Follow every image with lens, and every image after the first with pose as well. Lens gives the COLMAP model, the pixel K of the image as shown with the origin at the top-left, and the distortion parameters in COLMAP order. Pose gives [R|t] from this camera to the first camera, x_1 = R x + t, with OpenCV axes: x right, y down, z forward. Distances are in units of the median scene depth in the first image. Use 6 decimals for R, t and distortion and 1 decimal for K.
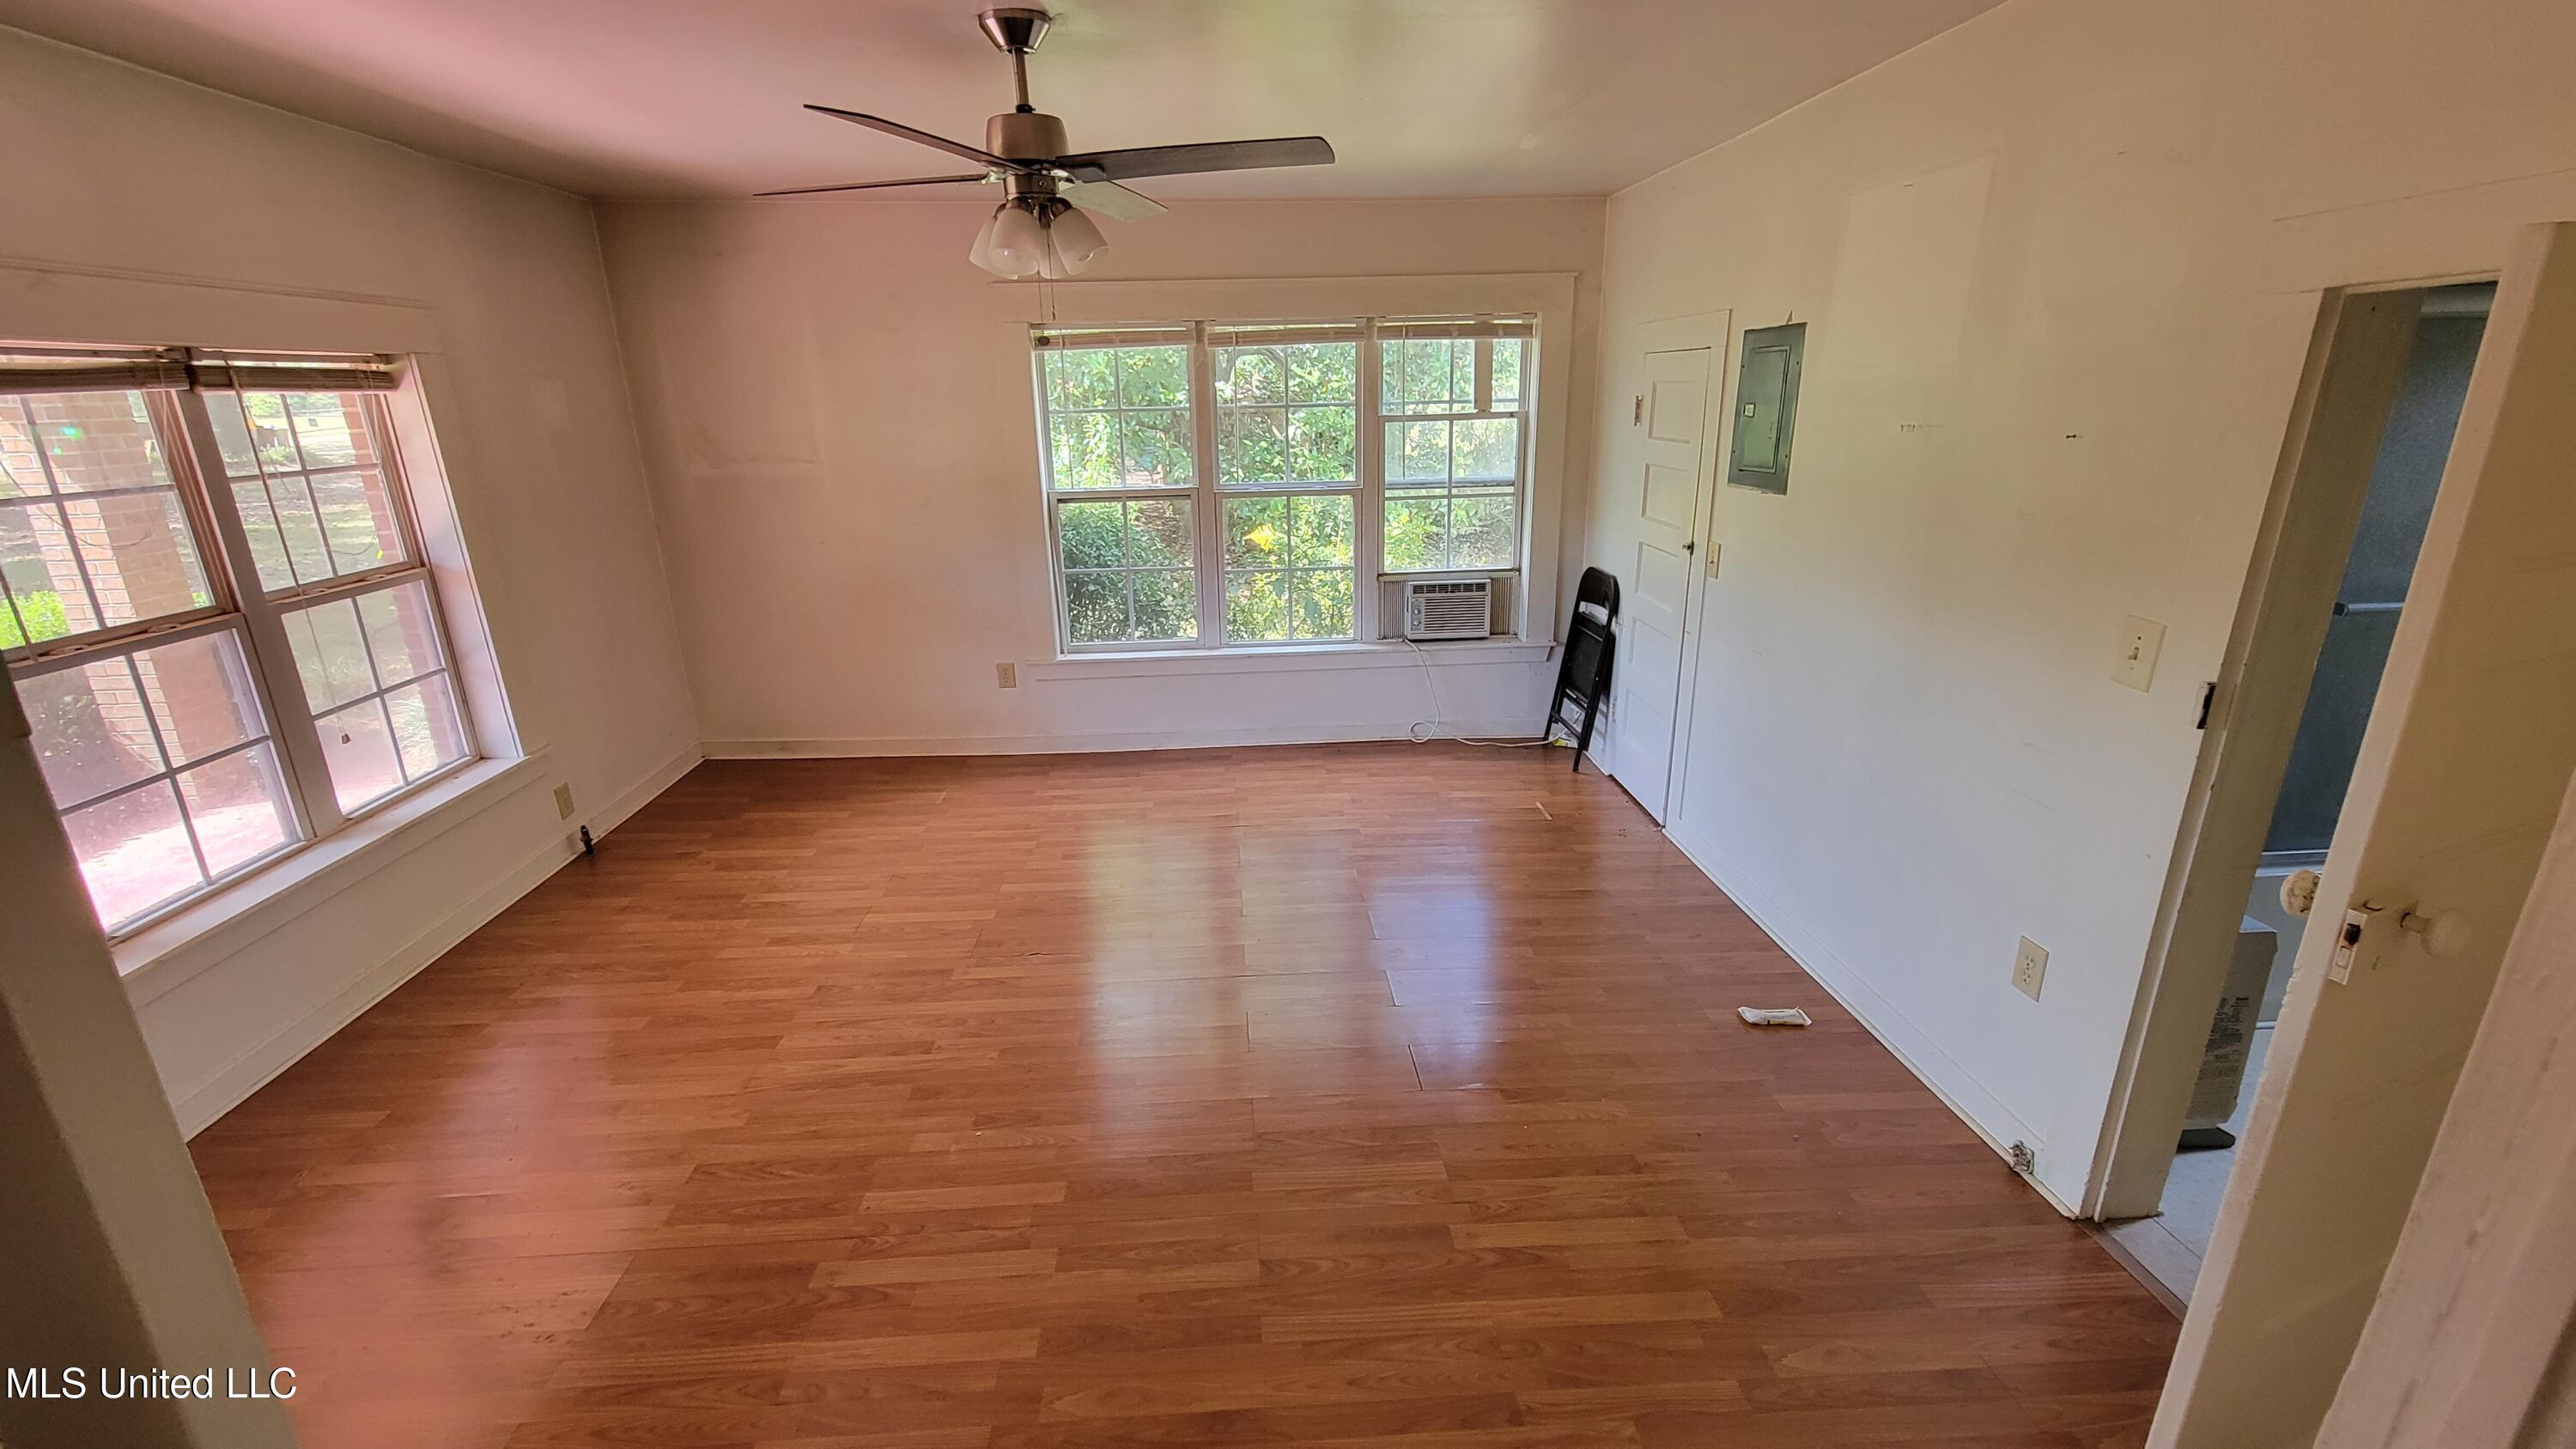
lens RADIAL K [[1049.7, 0, 1286.7], [0, 1049.7, 716.3], [0, 0, 1]] dist [-0.001707, -0.000387]
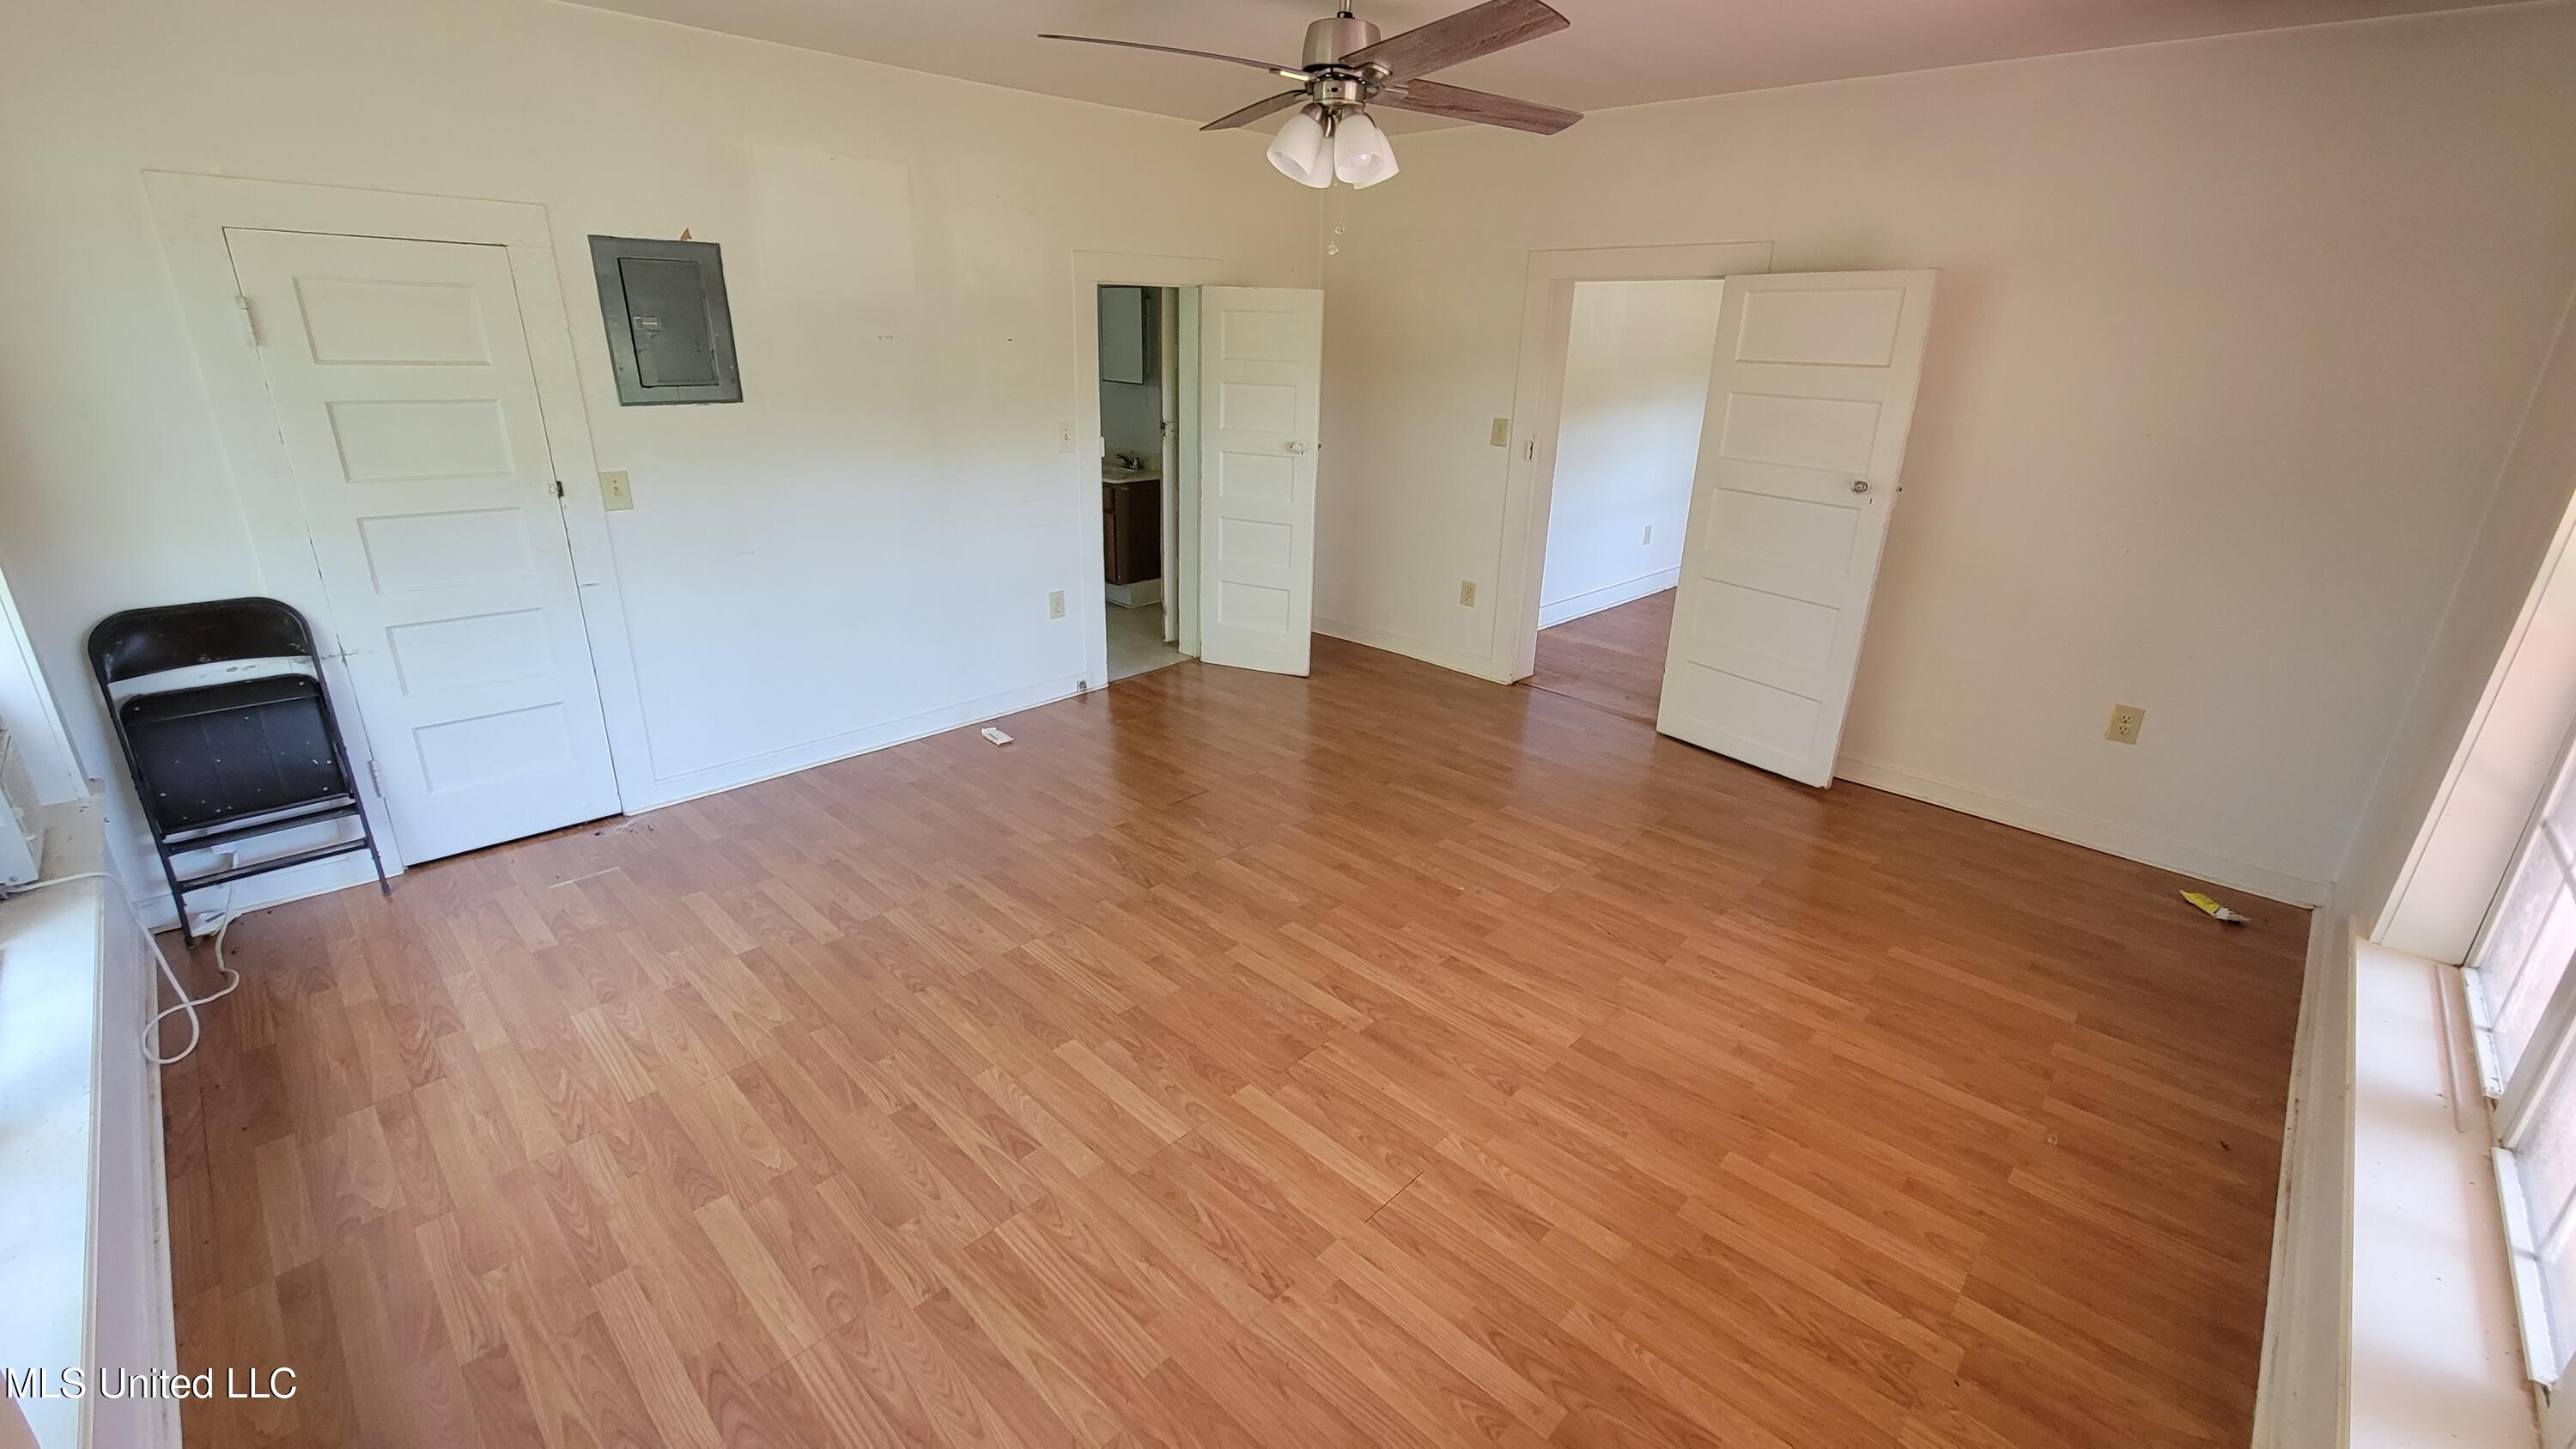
lens RADIAL K [[1049.7, 0, 1288.9], [0, 1049.7, 722.7], [0, 0, 1]] dist [-0.001707, -0.000387]
pose [[-0.678234, -0.253066, 0.689896, -0.797464], [0.204477, 0.836760, 0.507958, -0.381906], [-0.705825, 0.485582, -0.515773, 1.384116]]
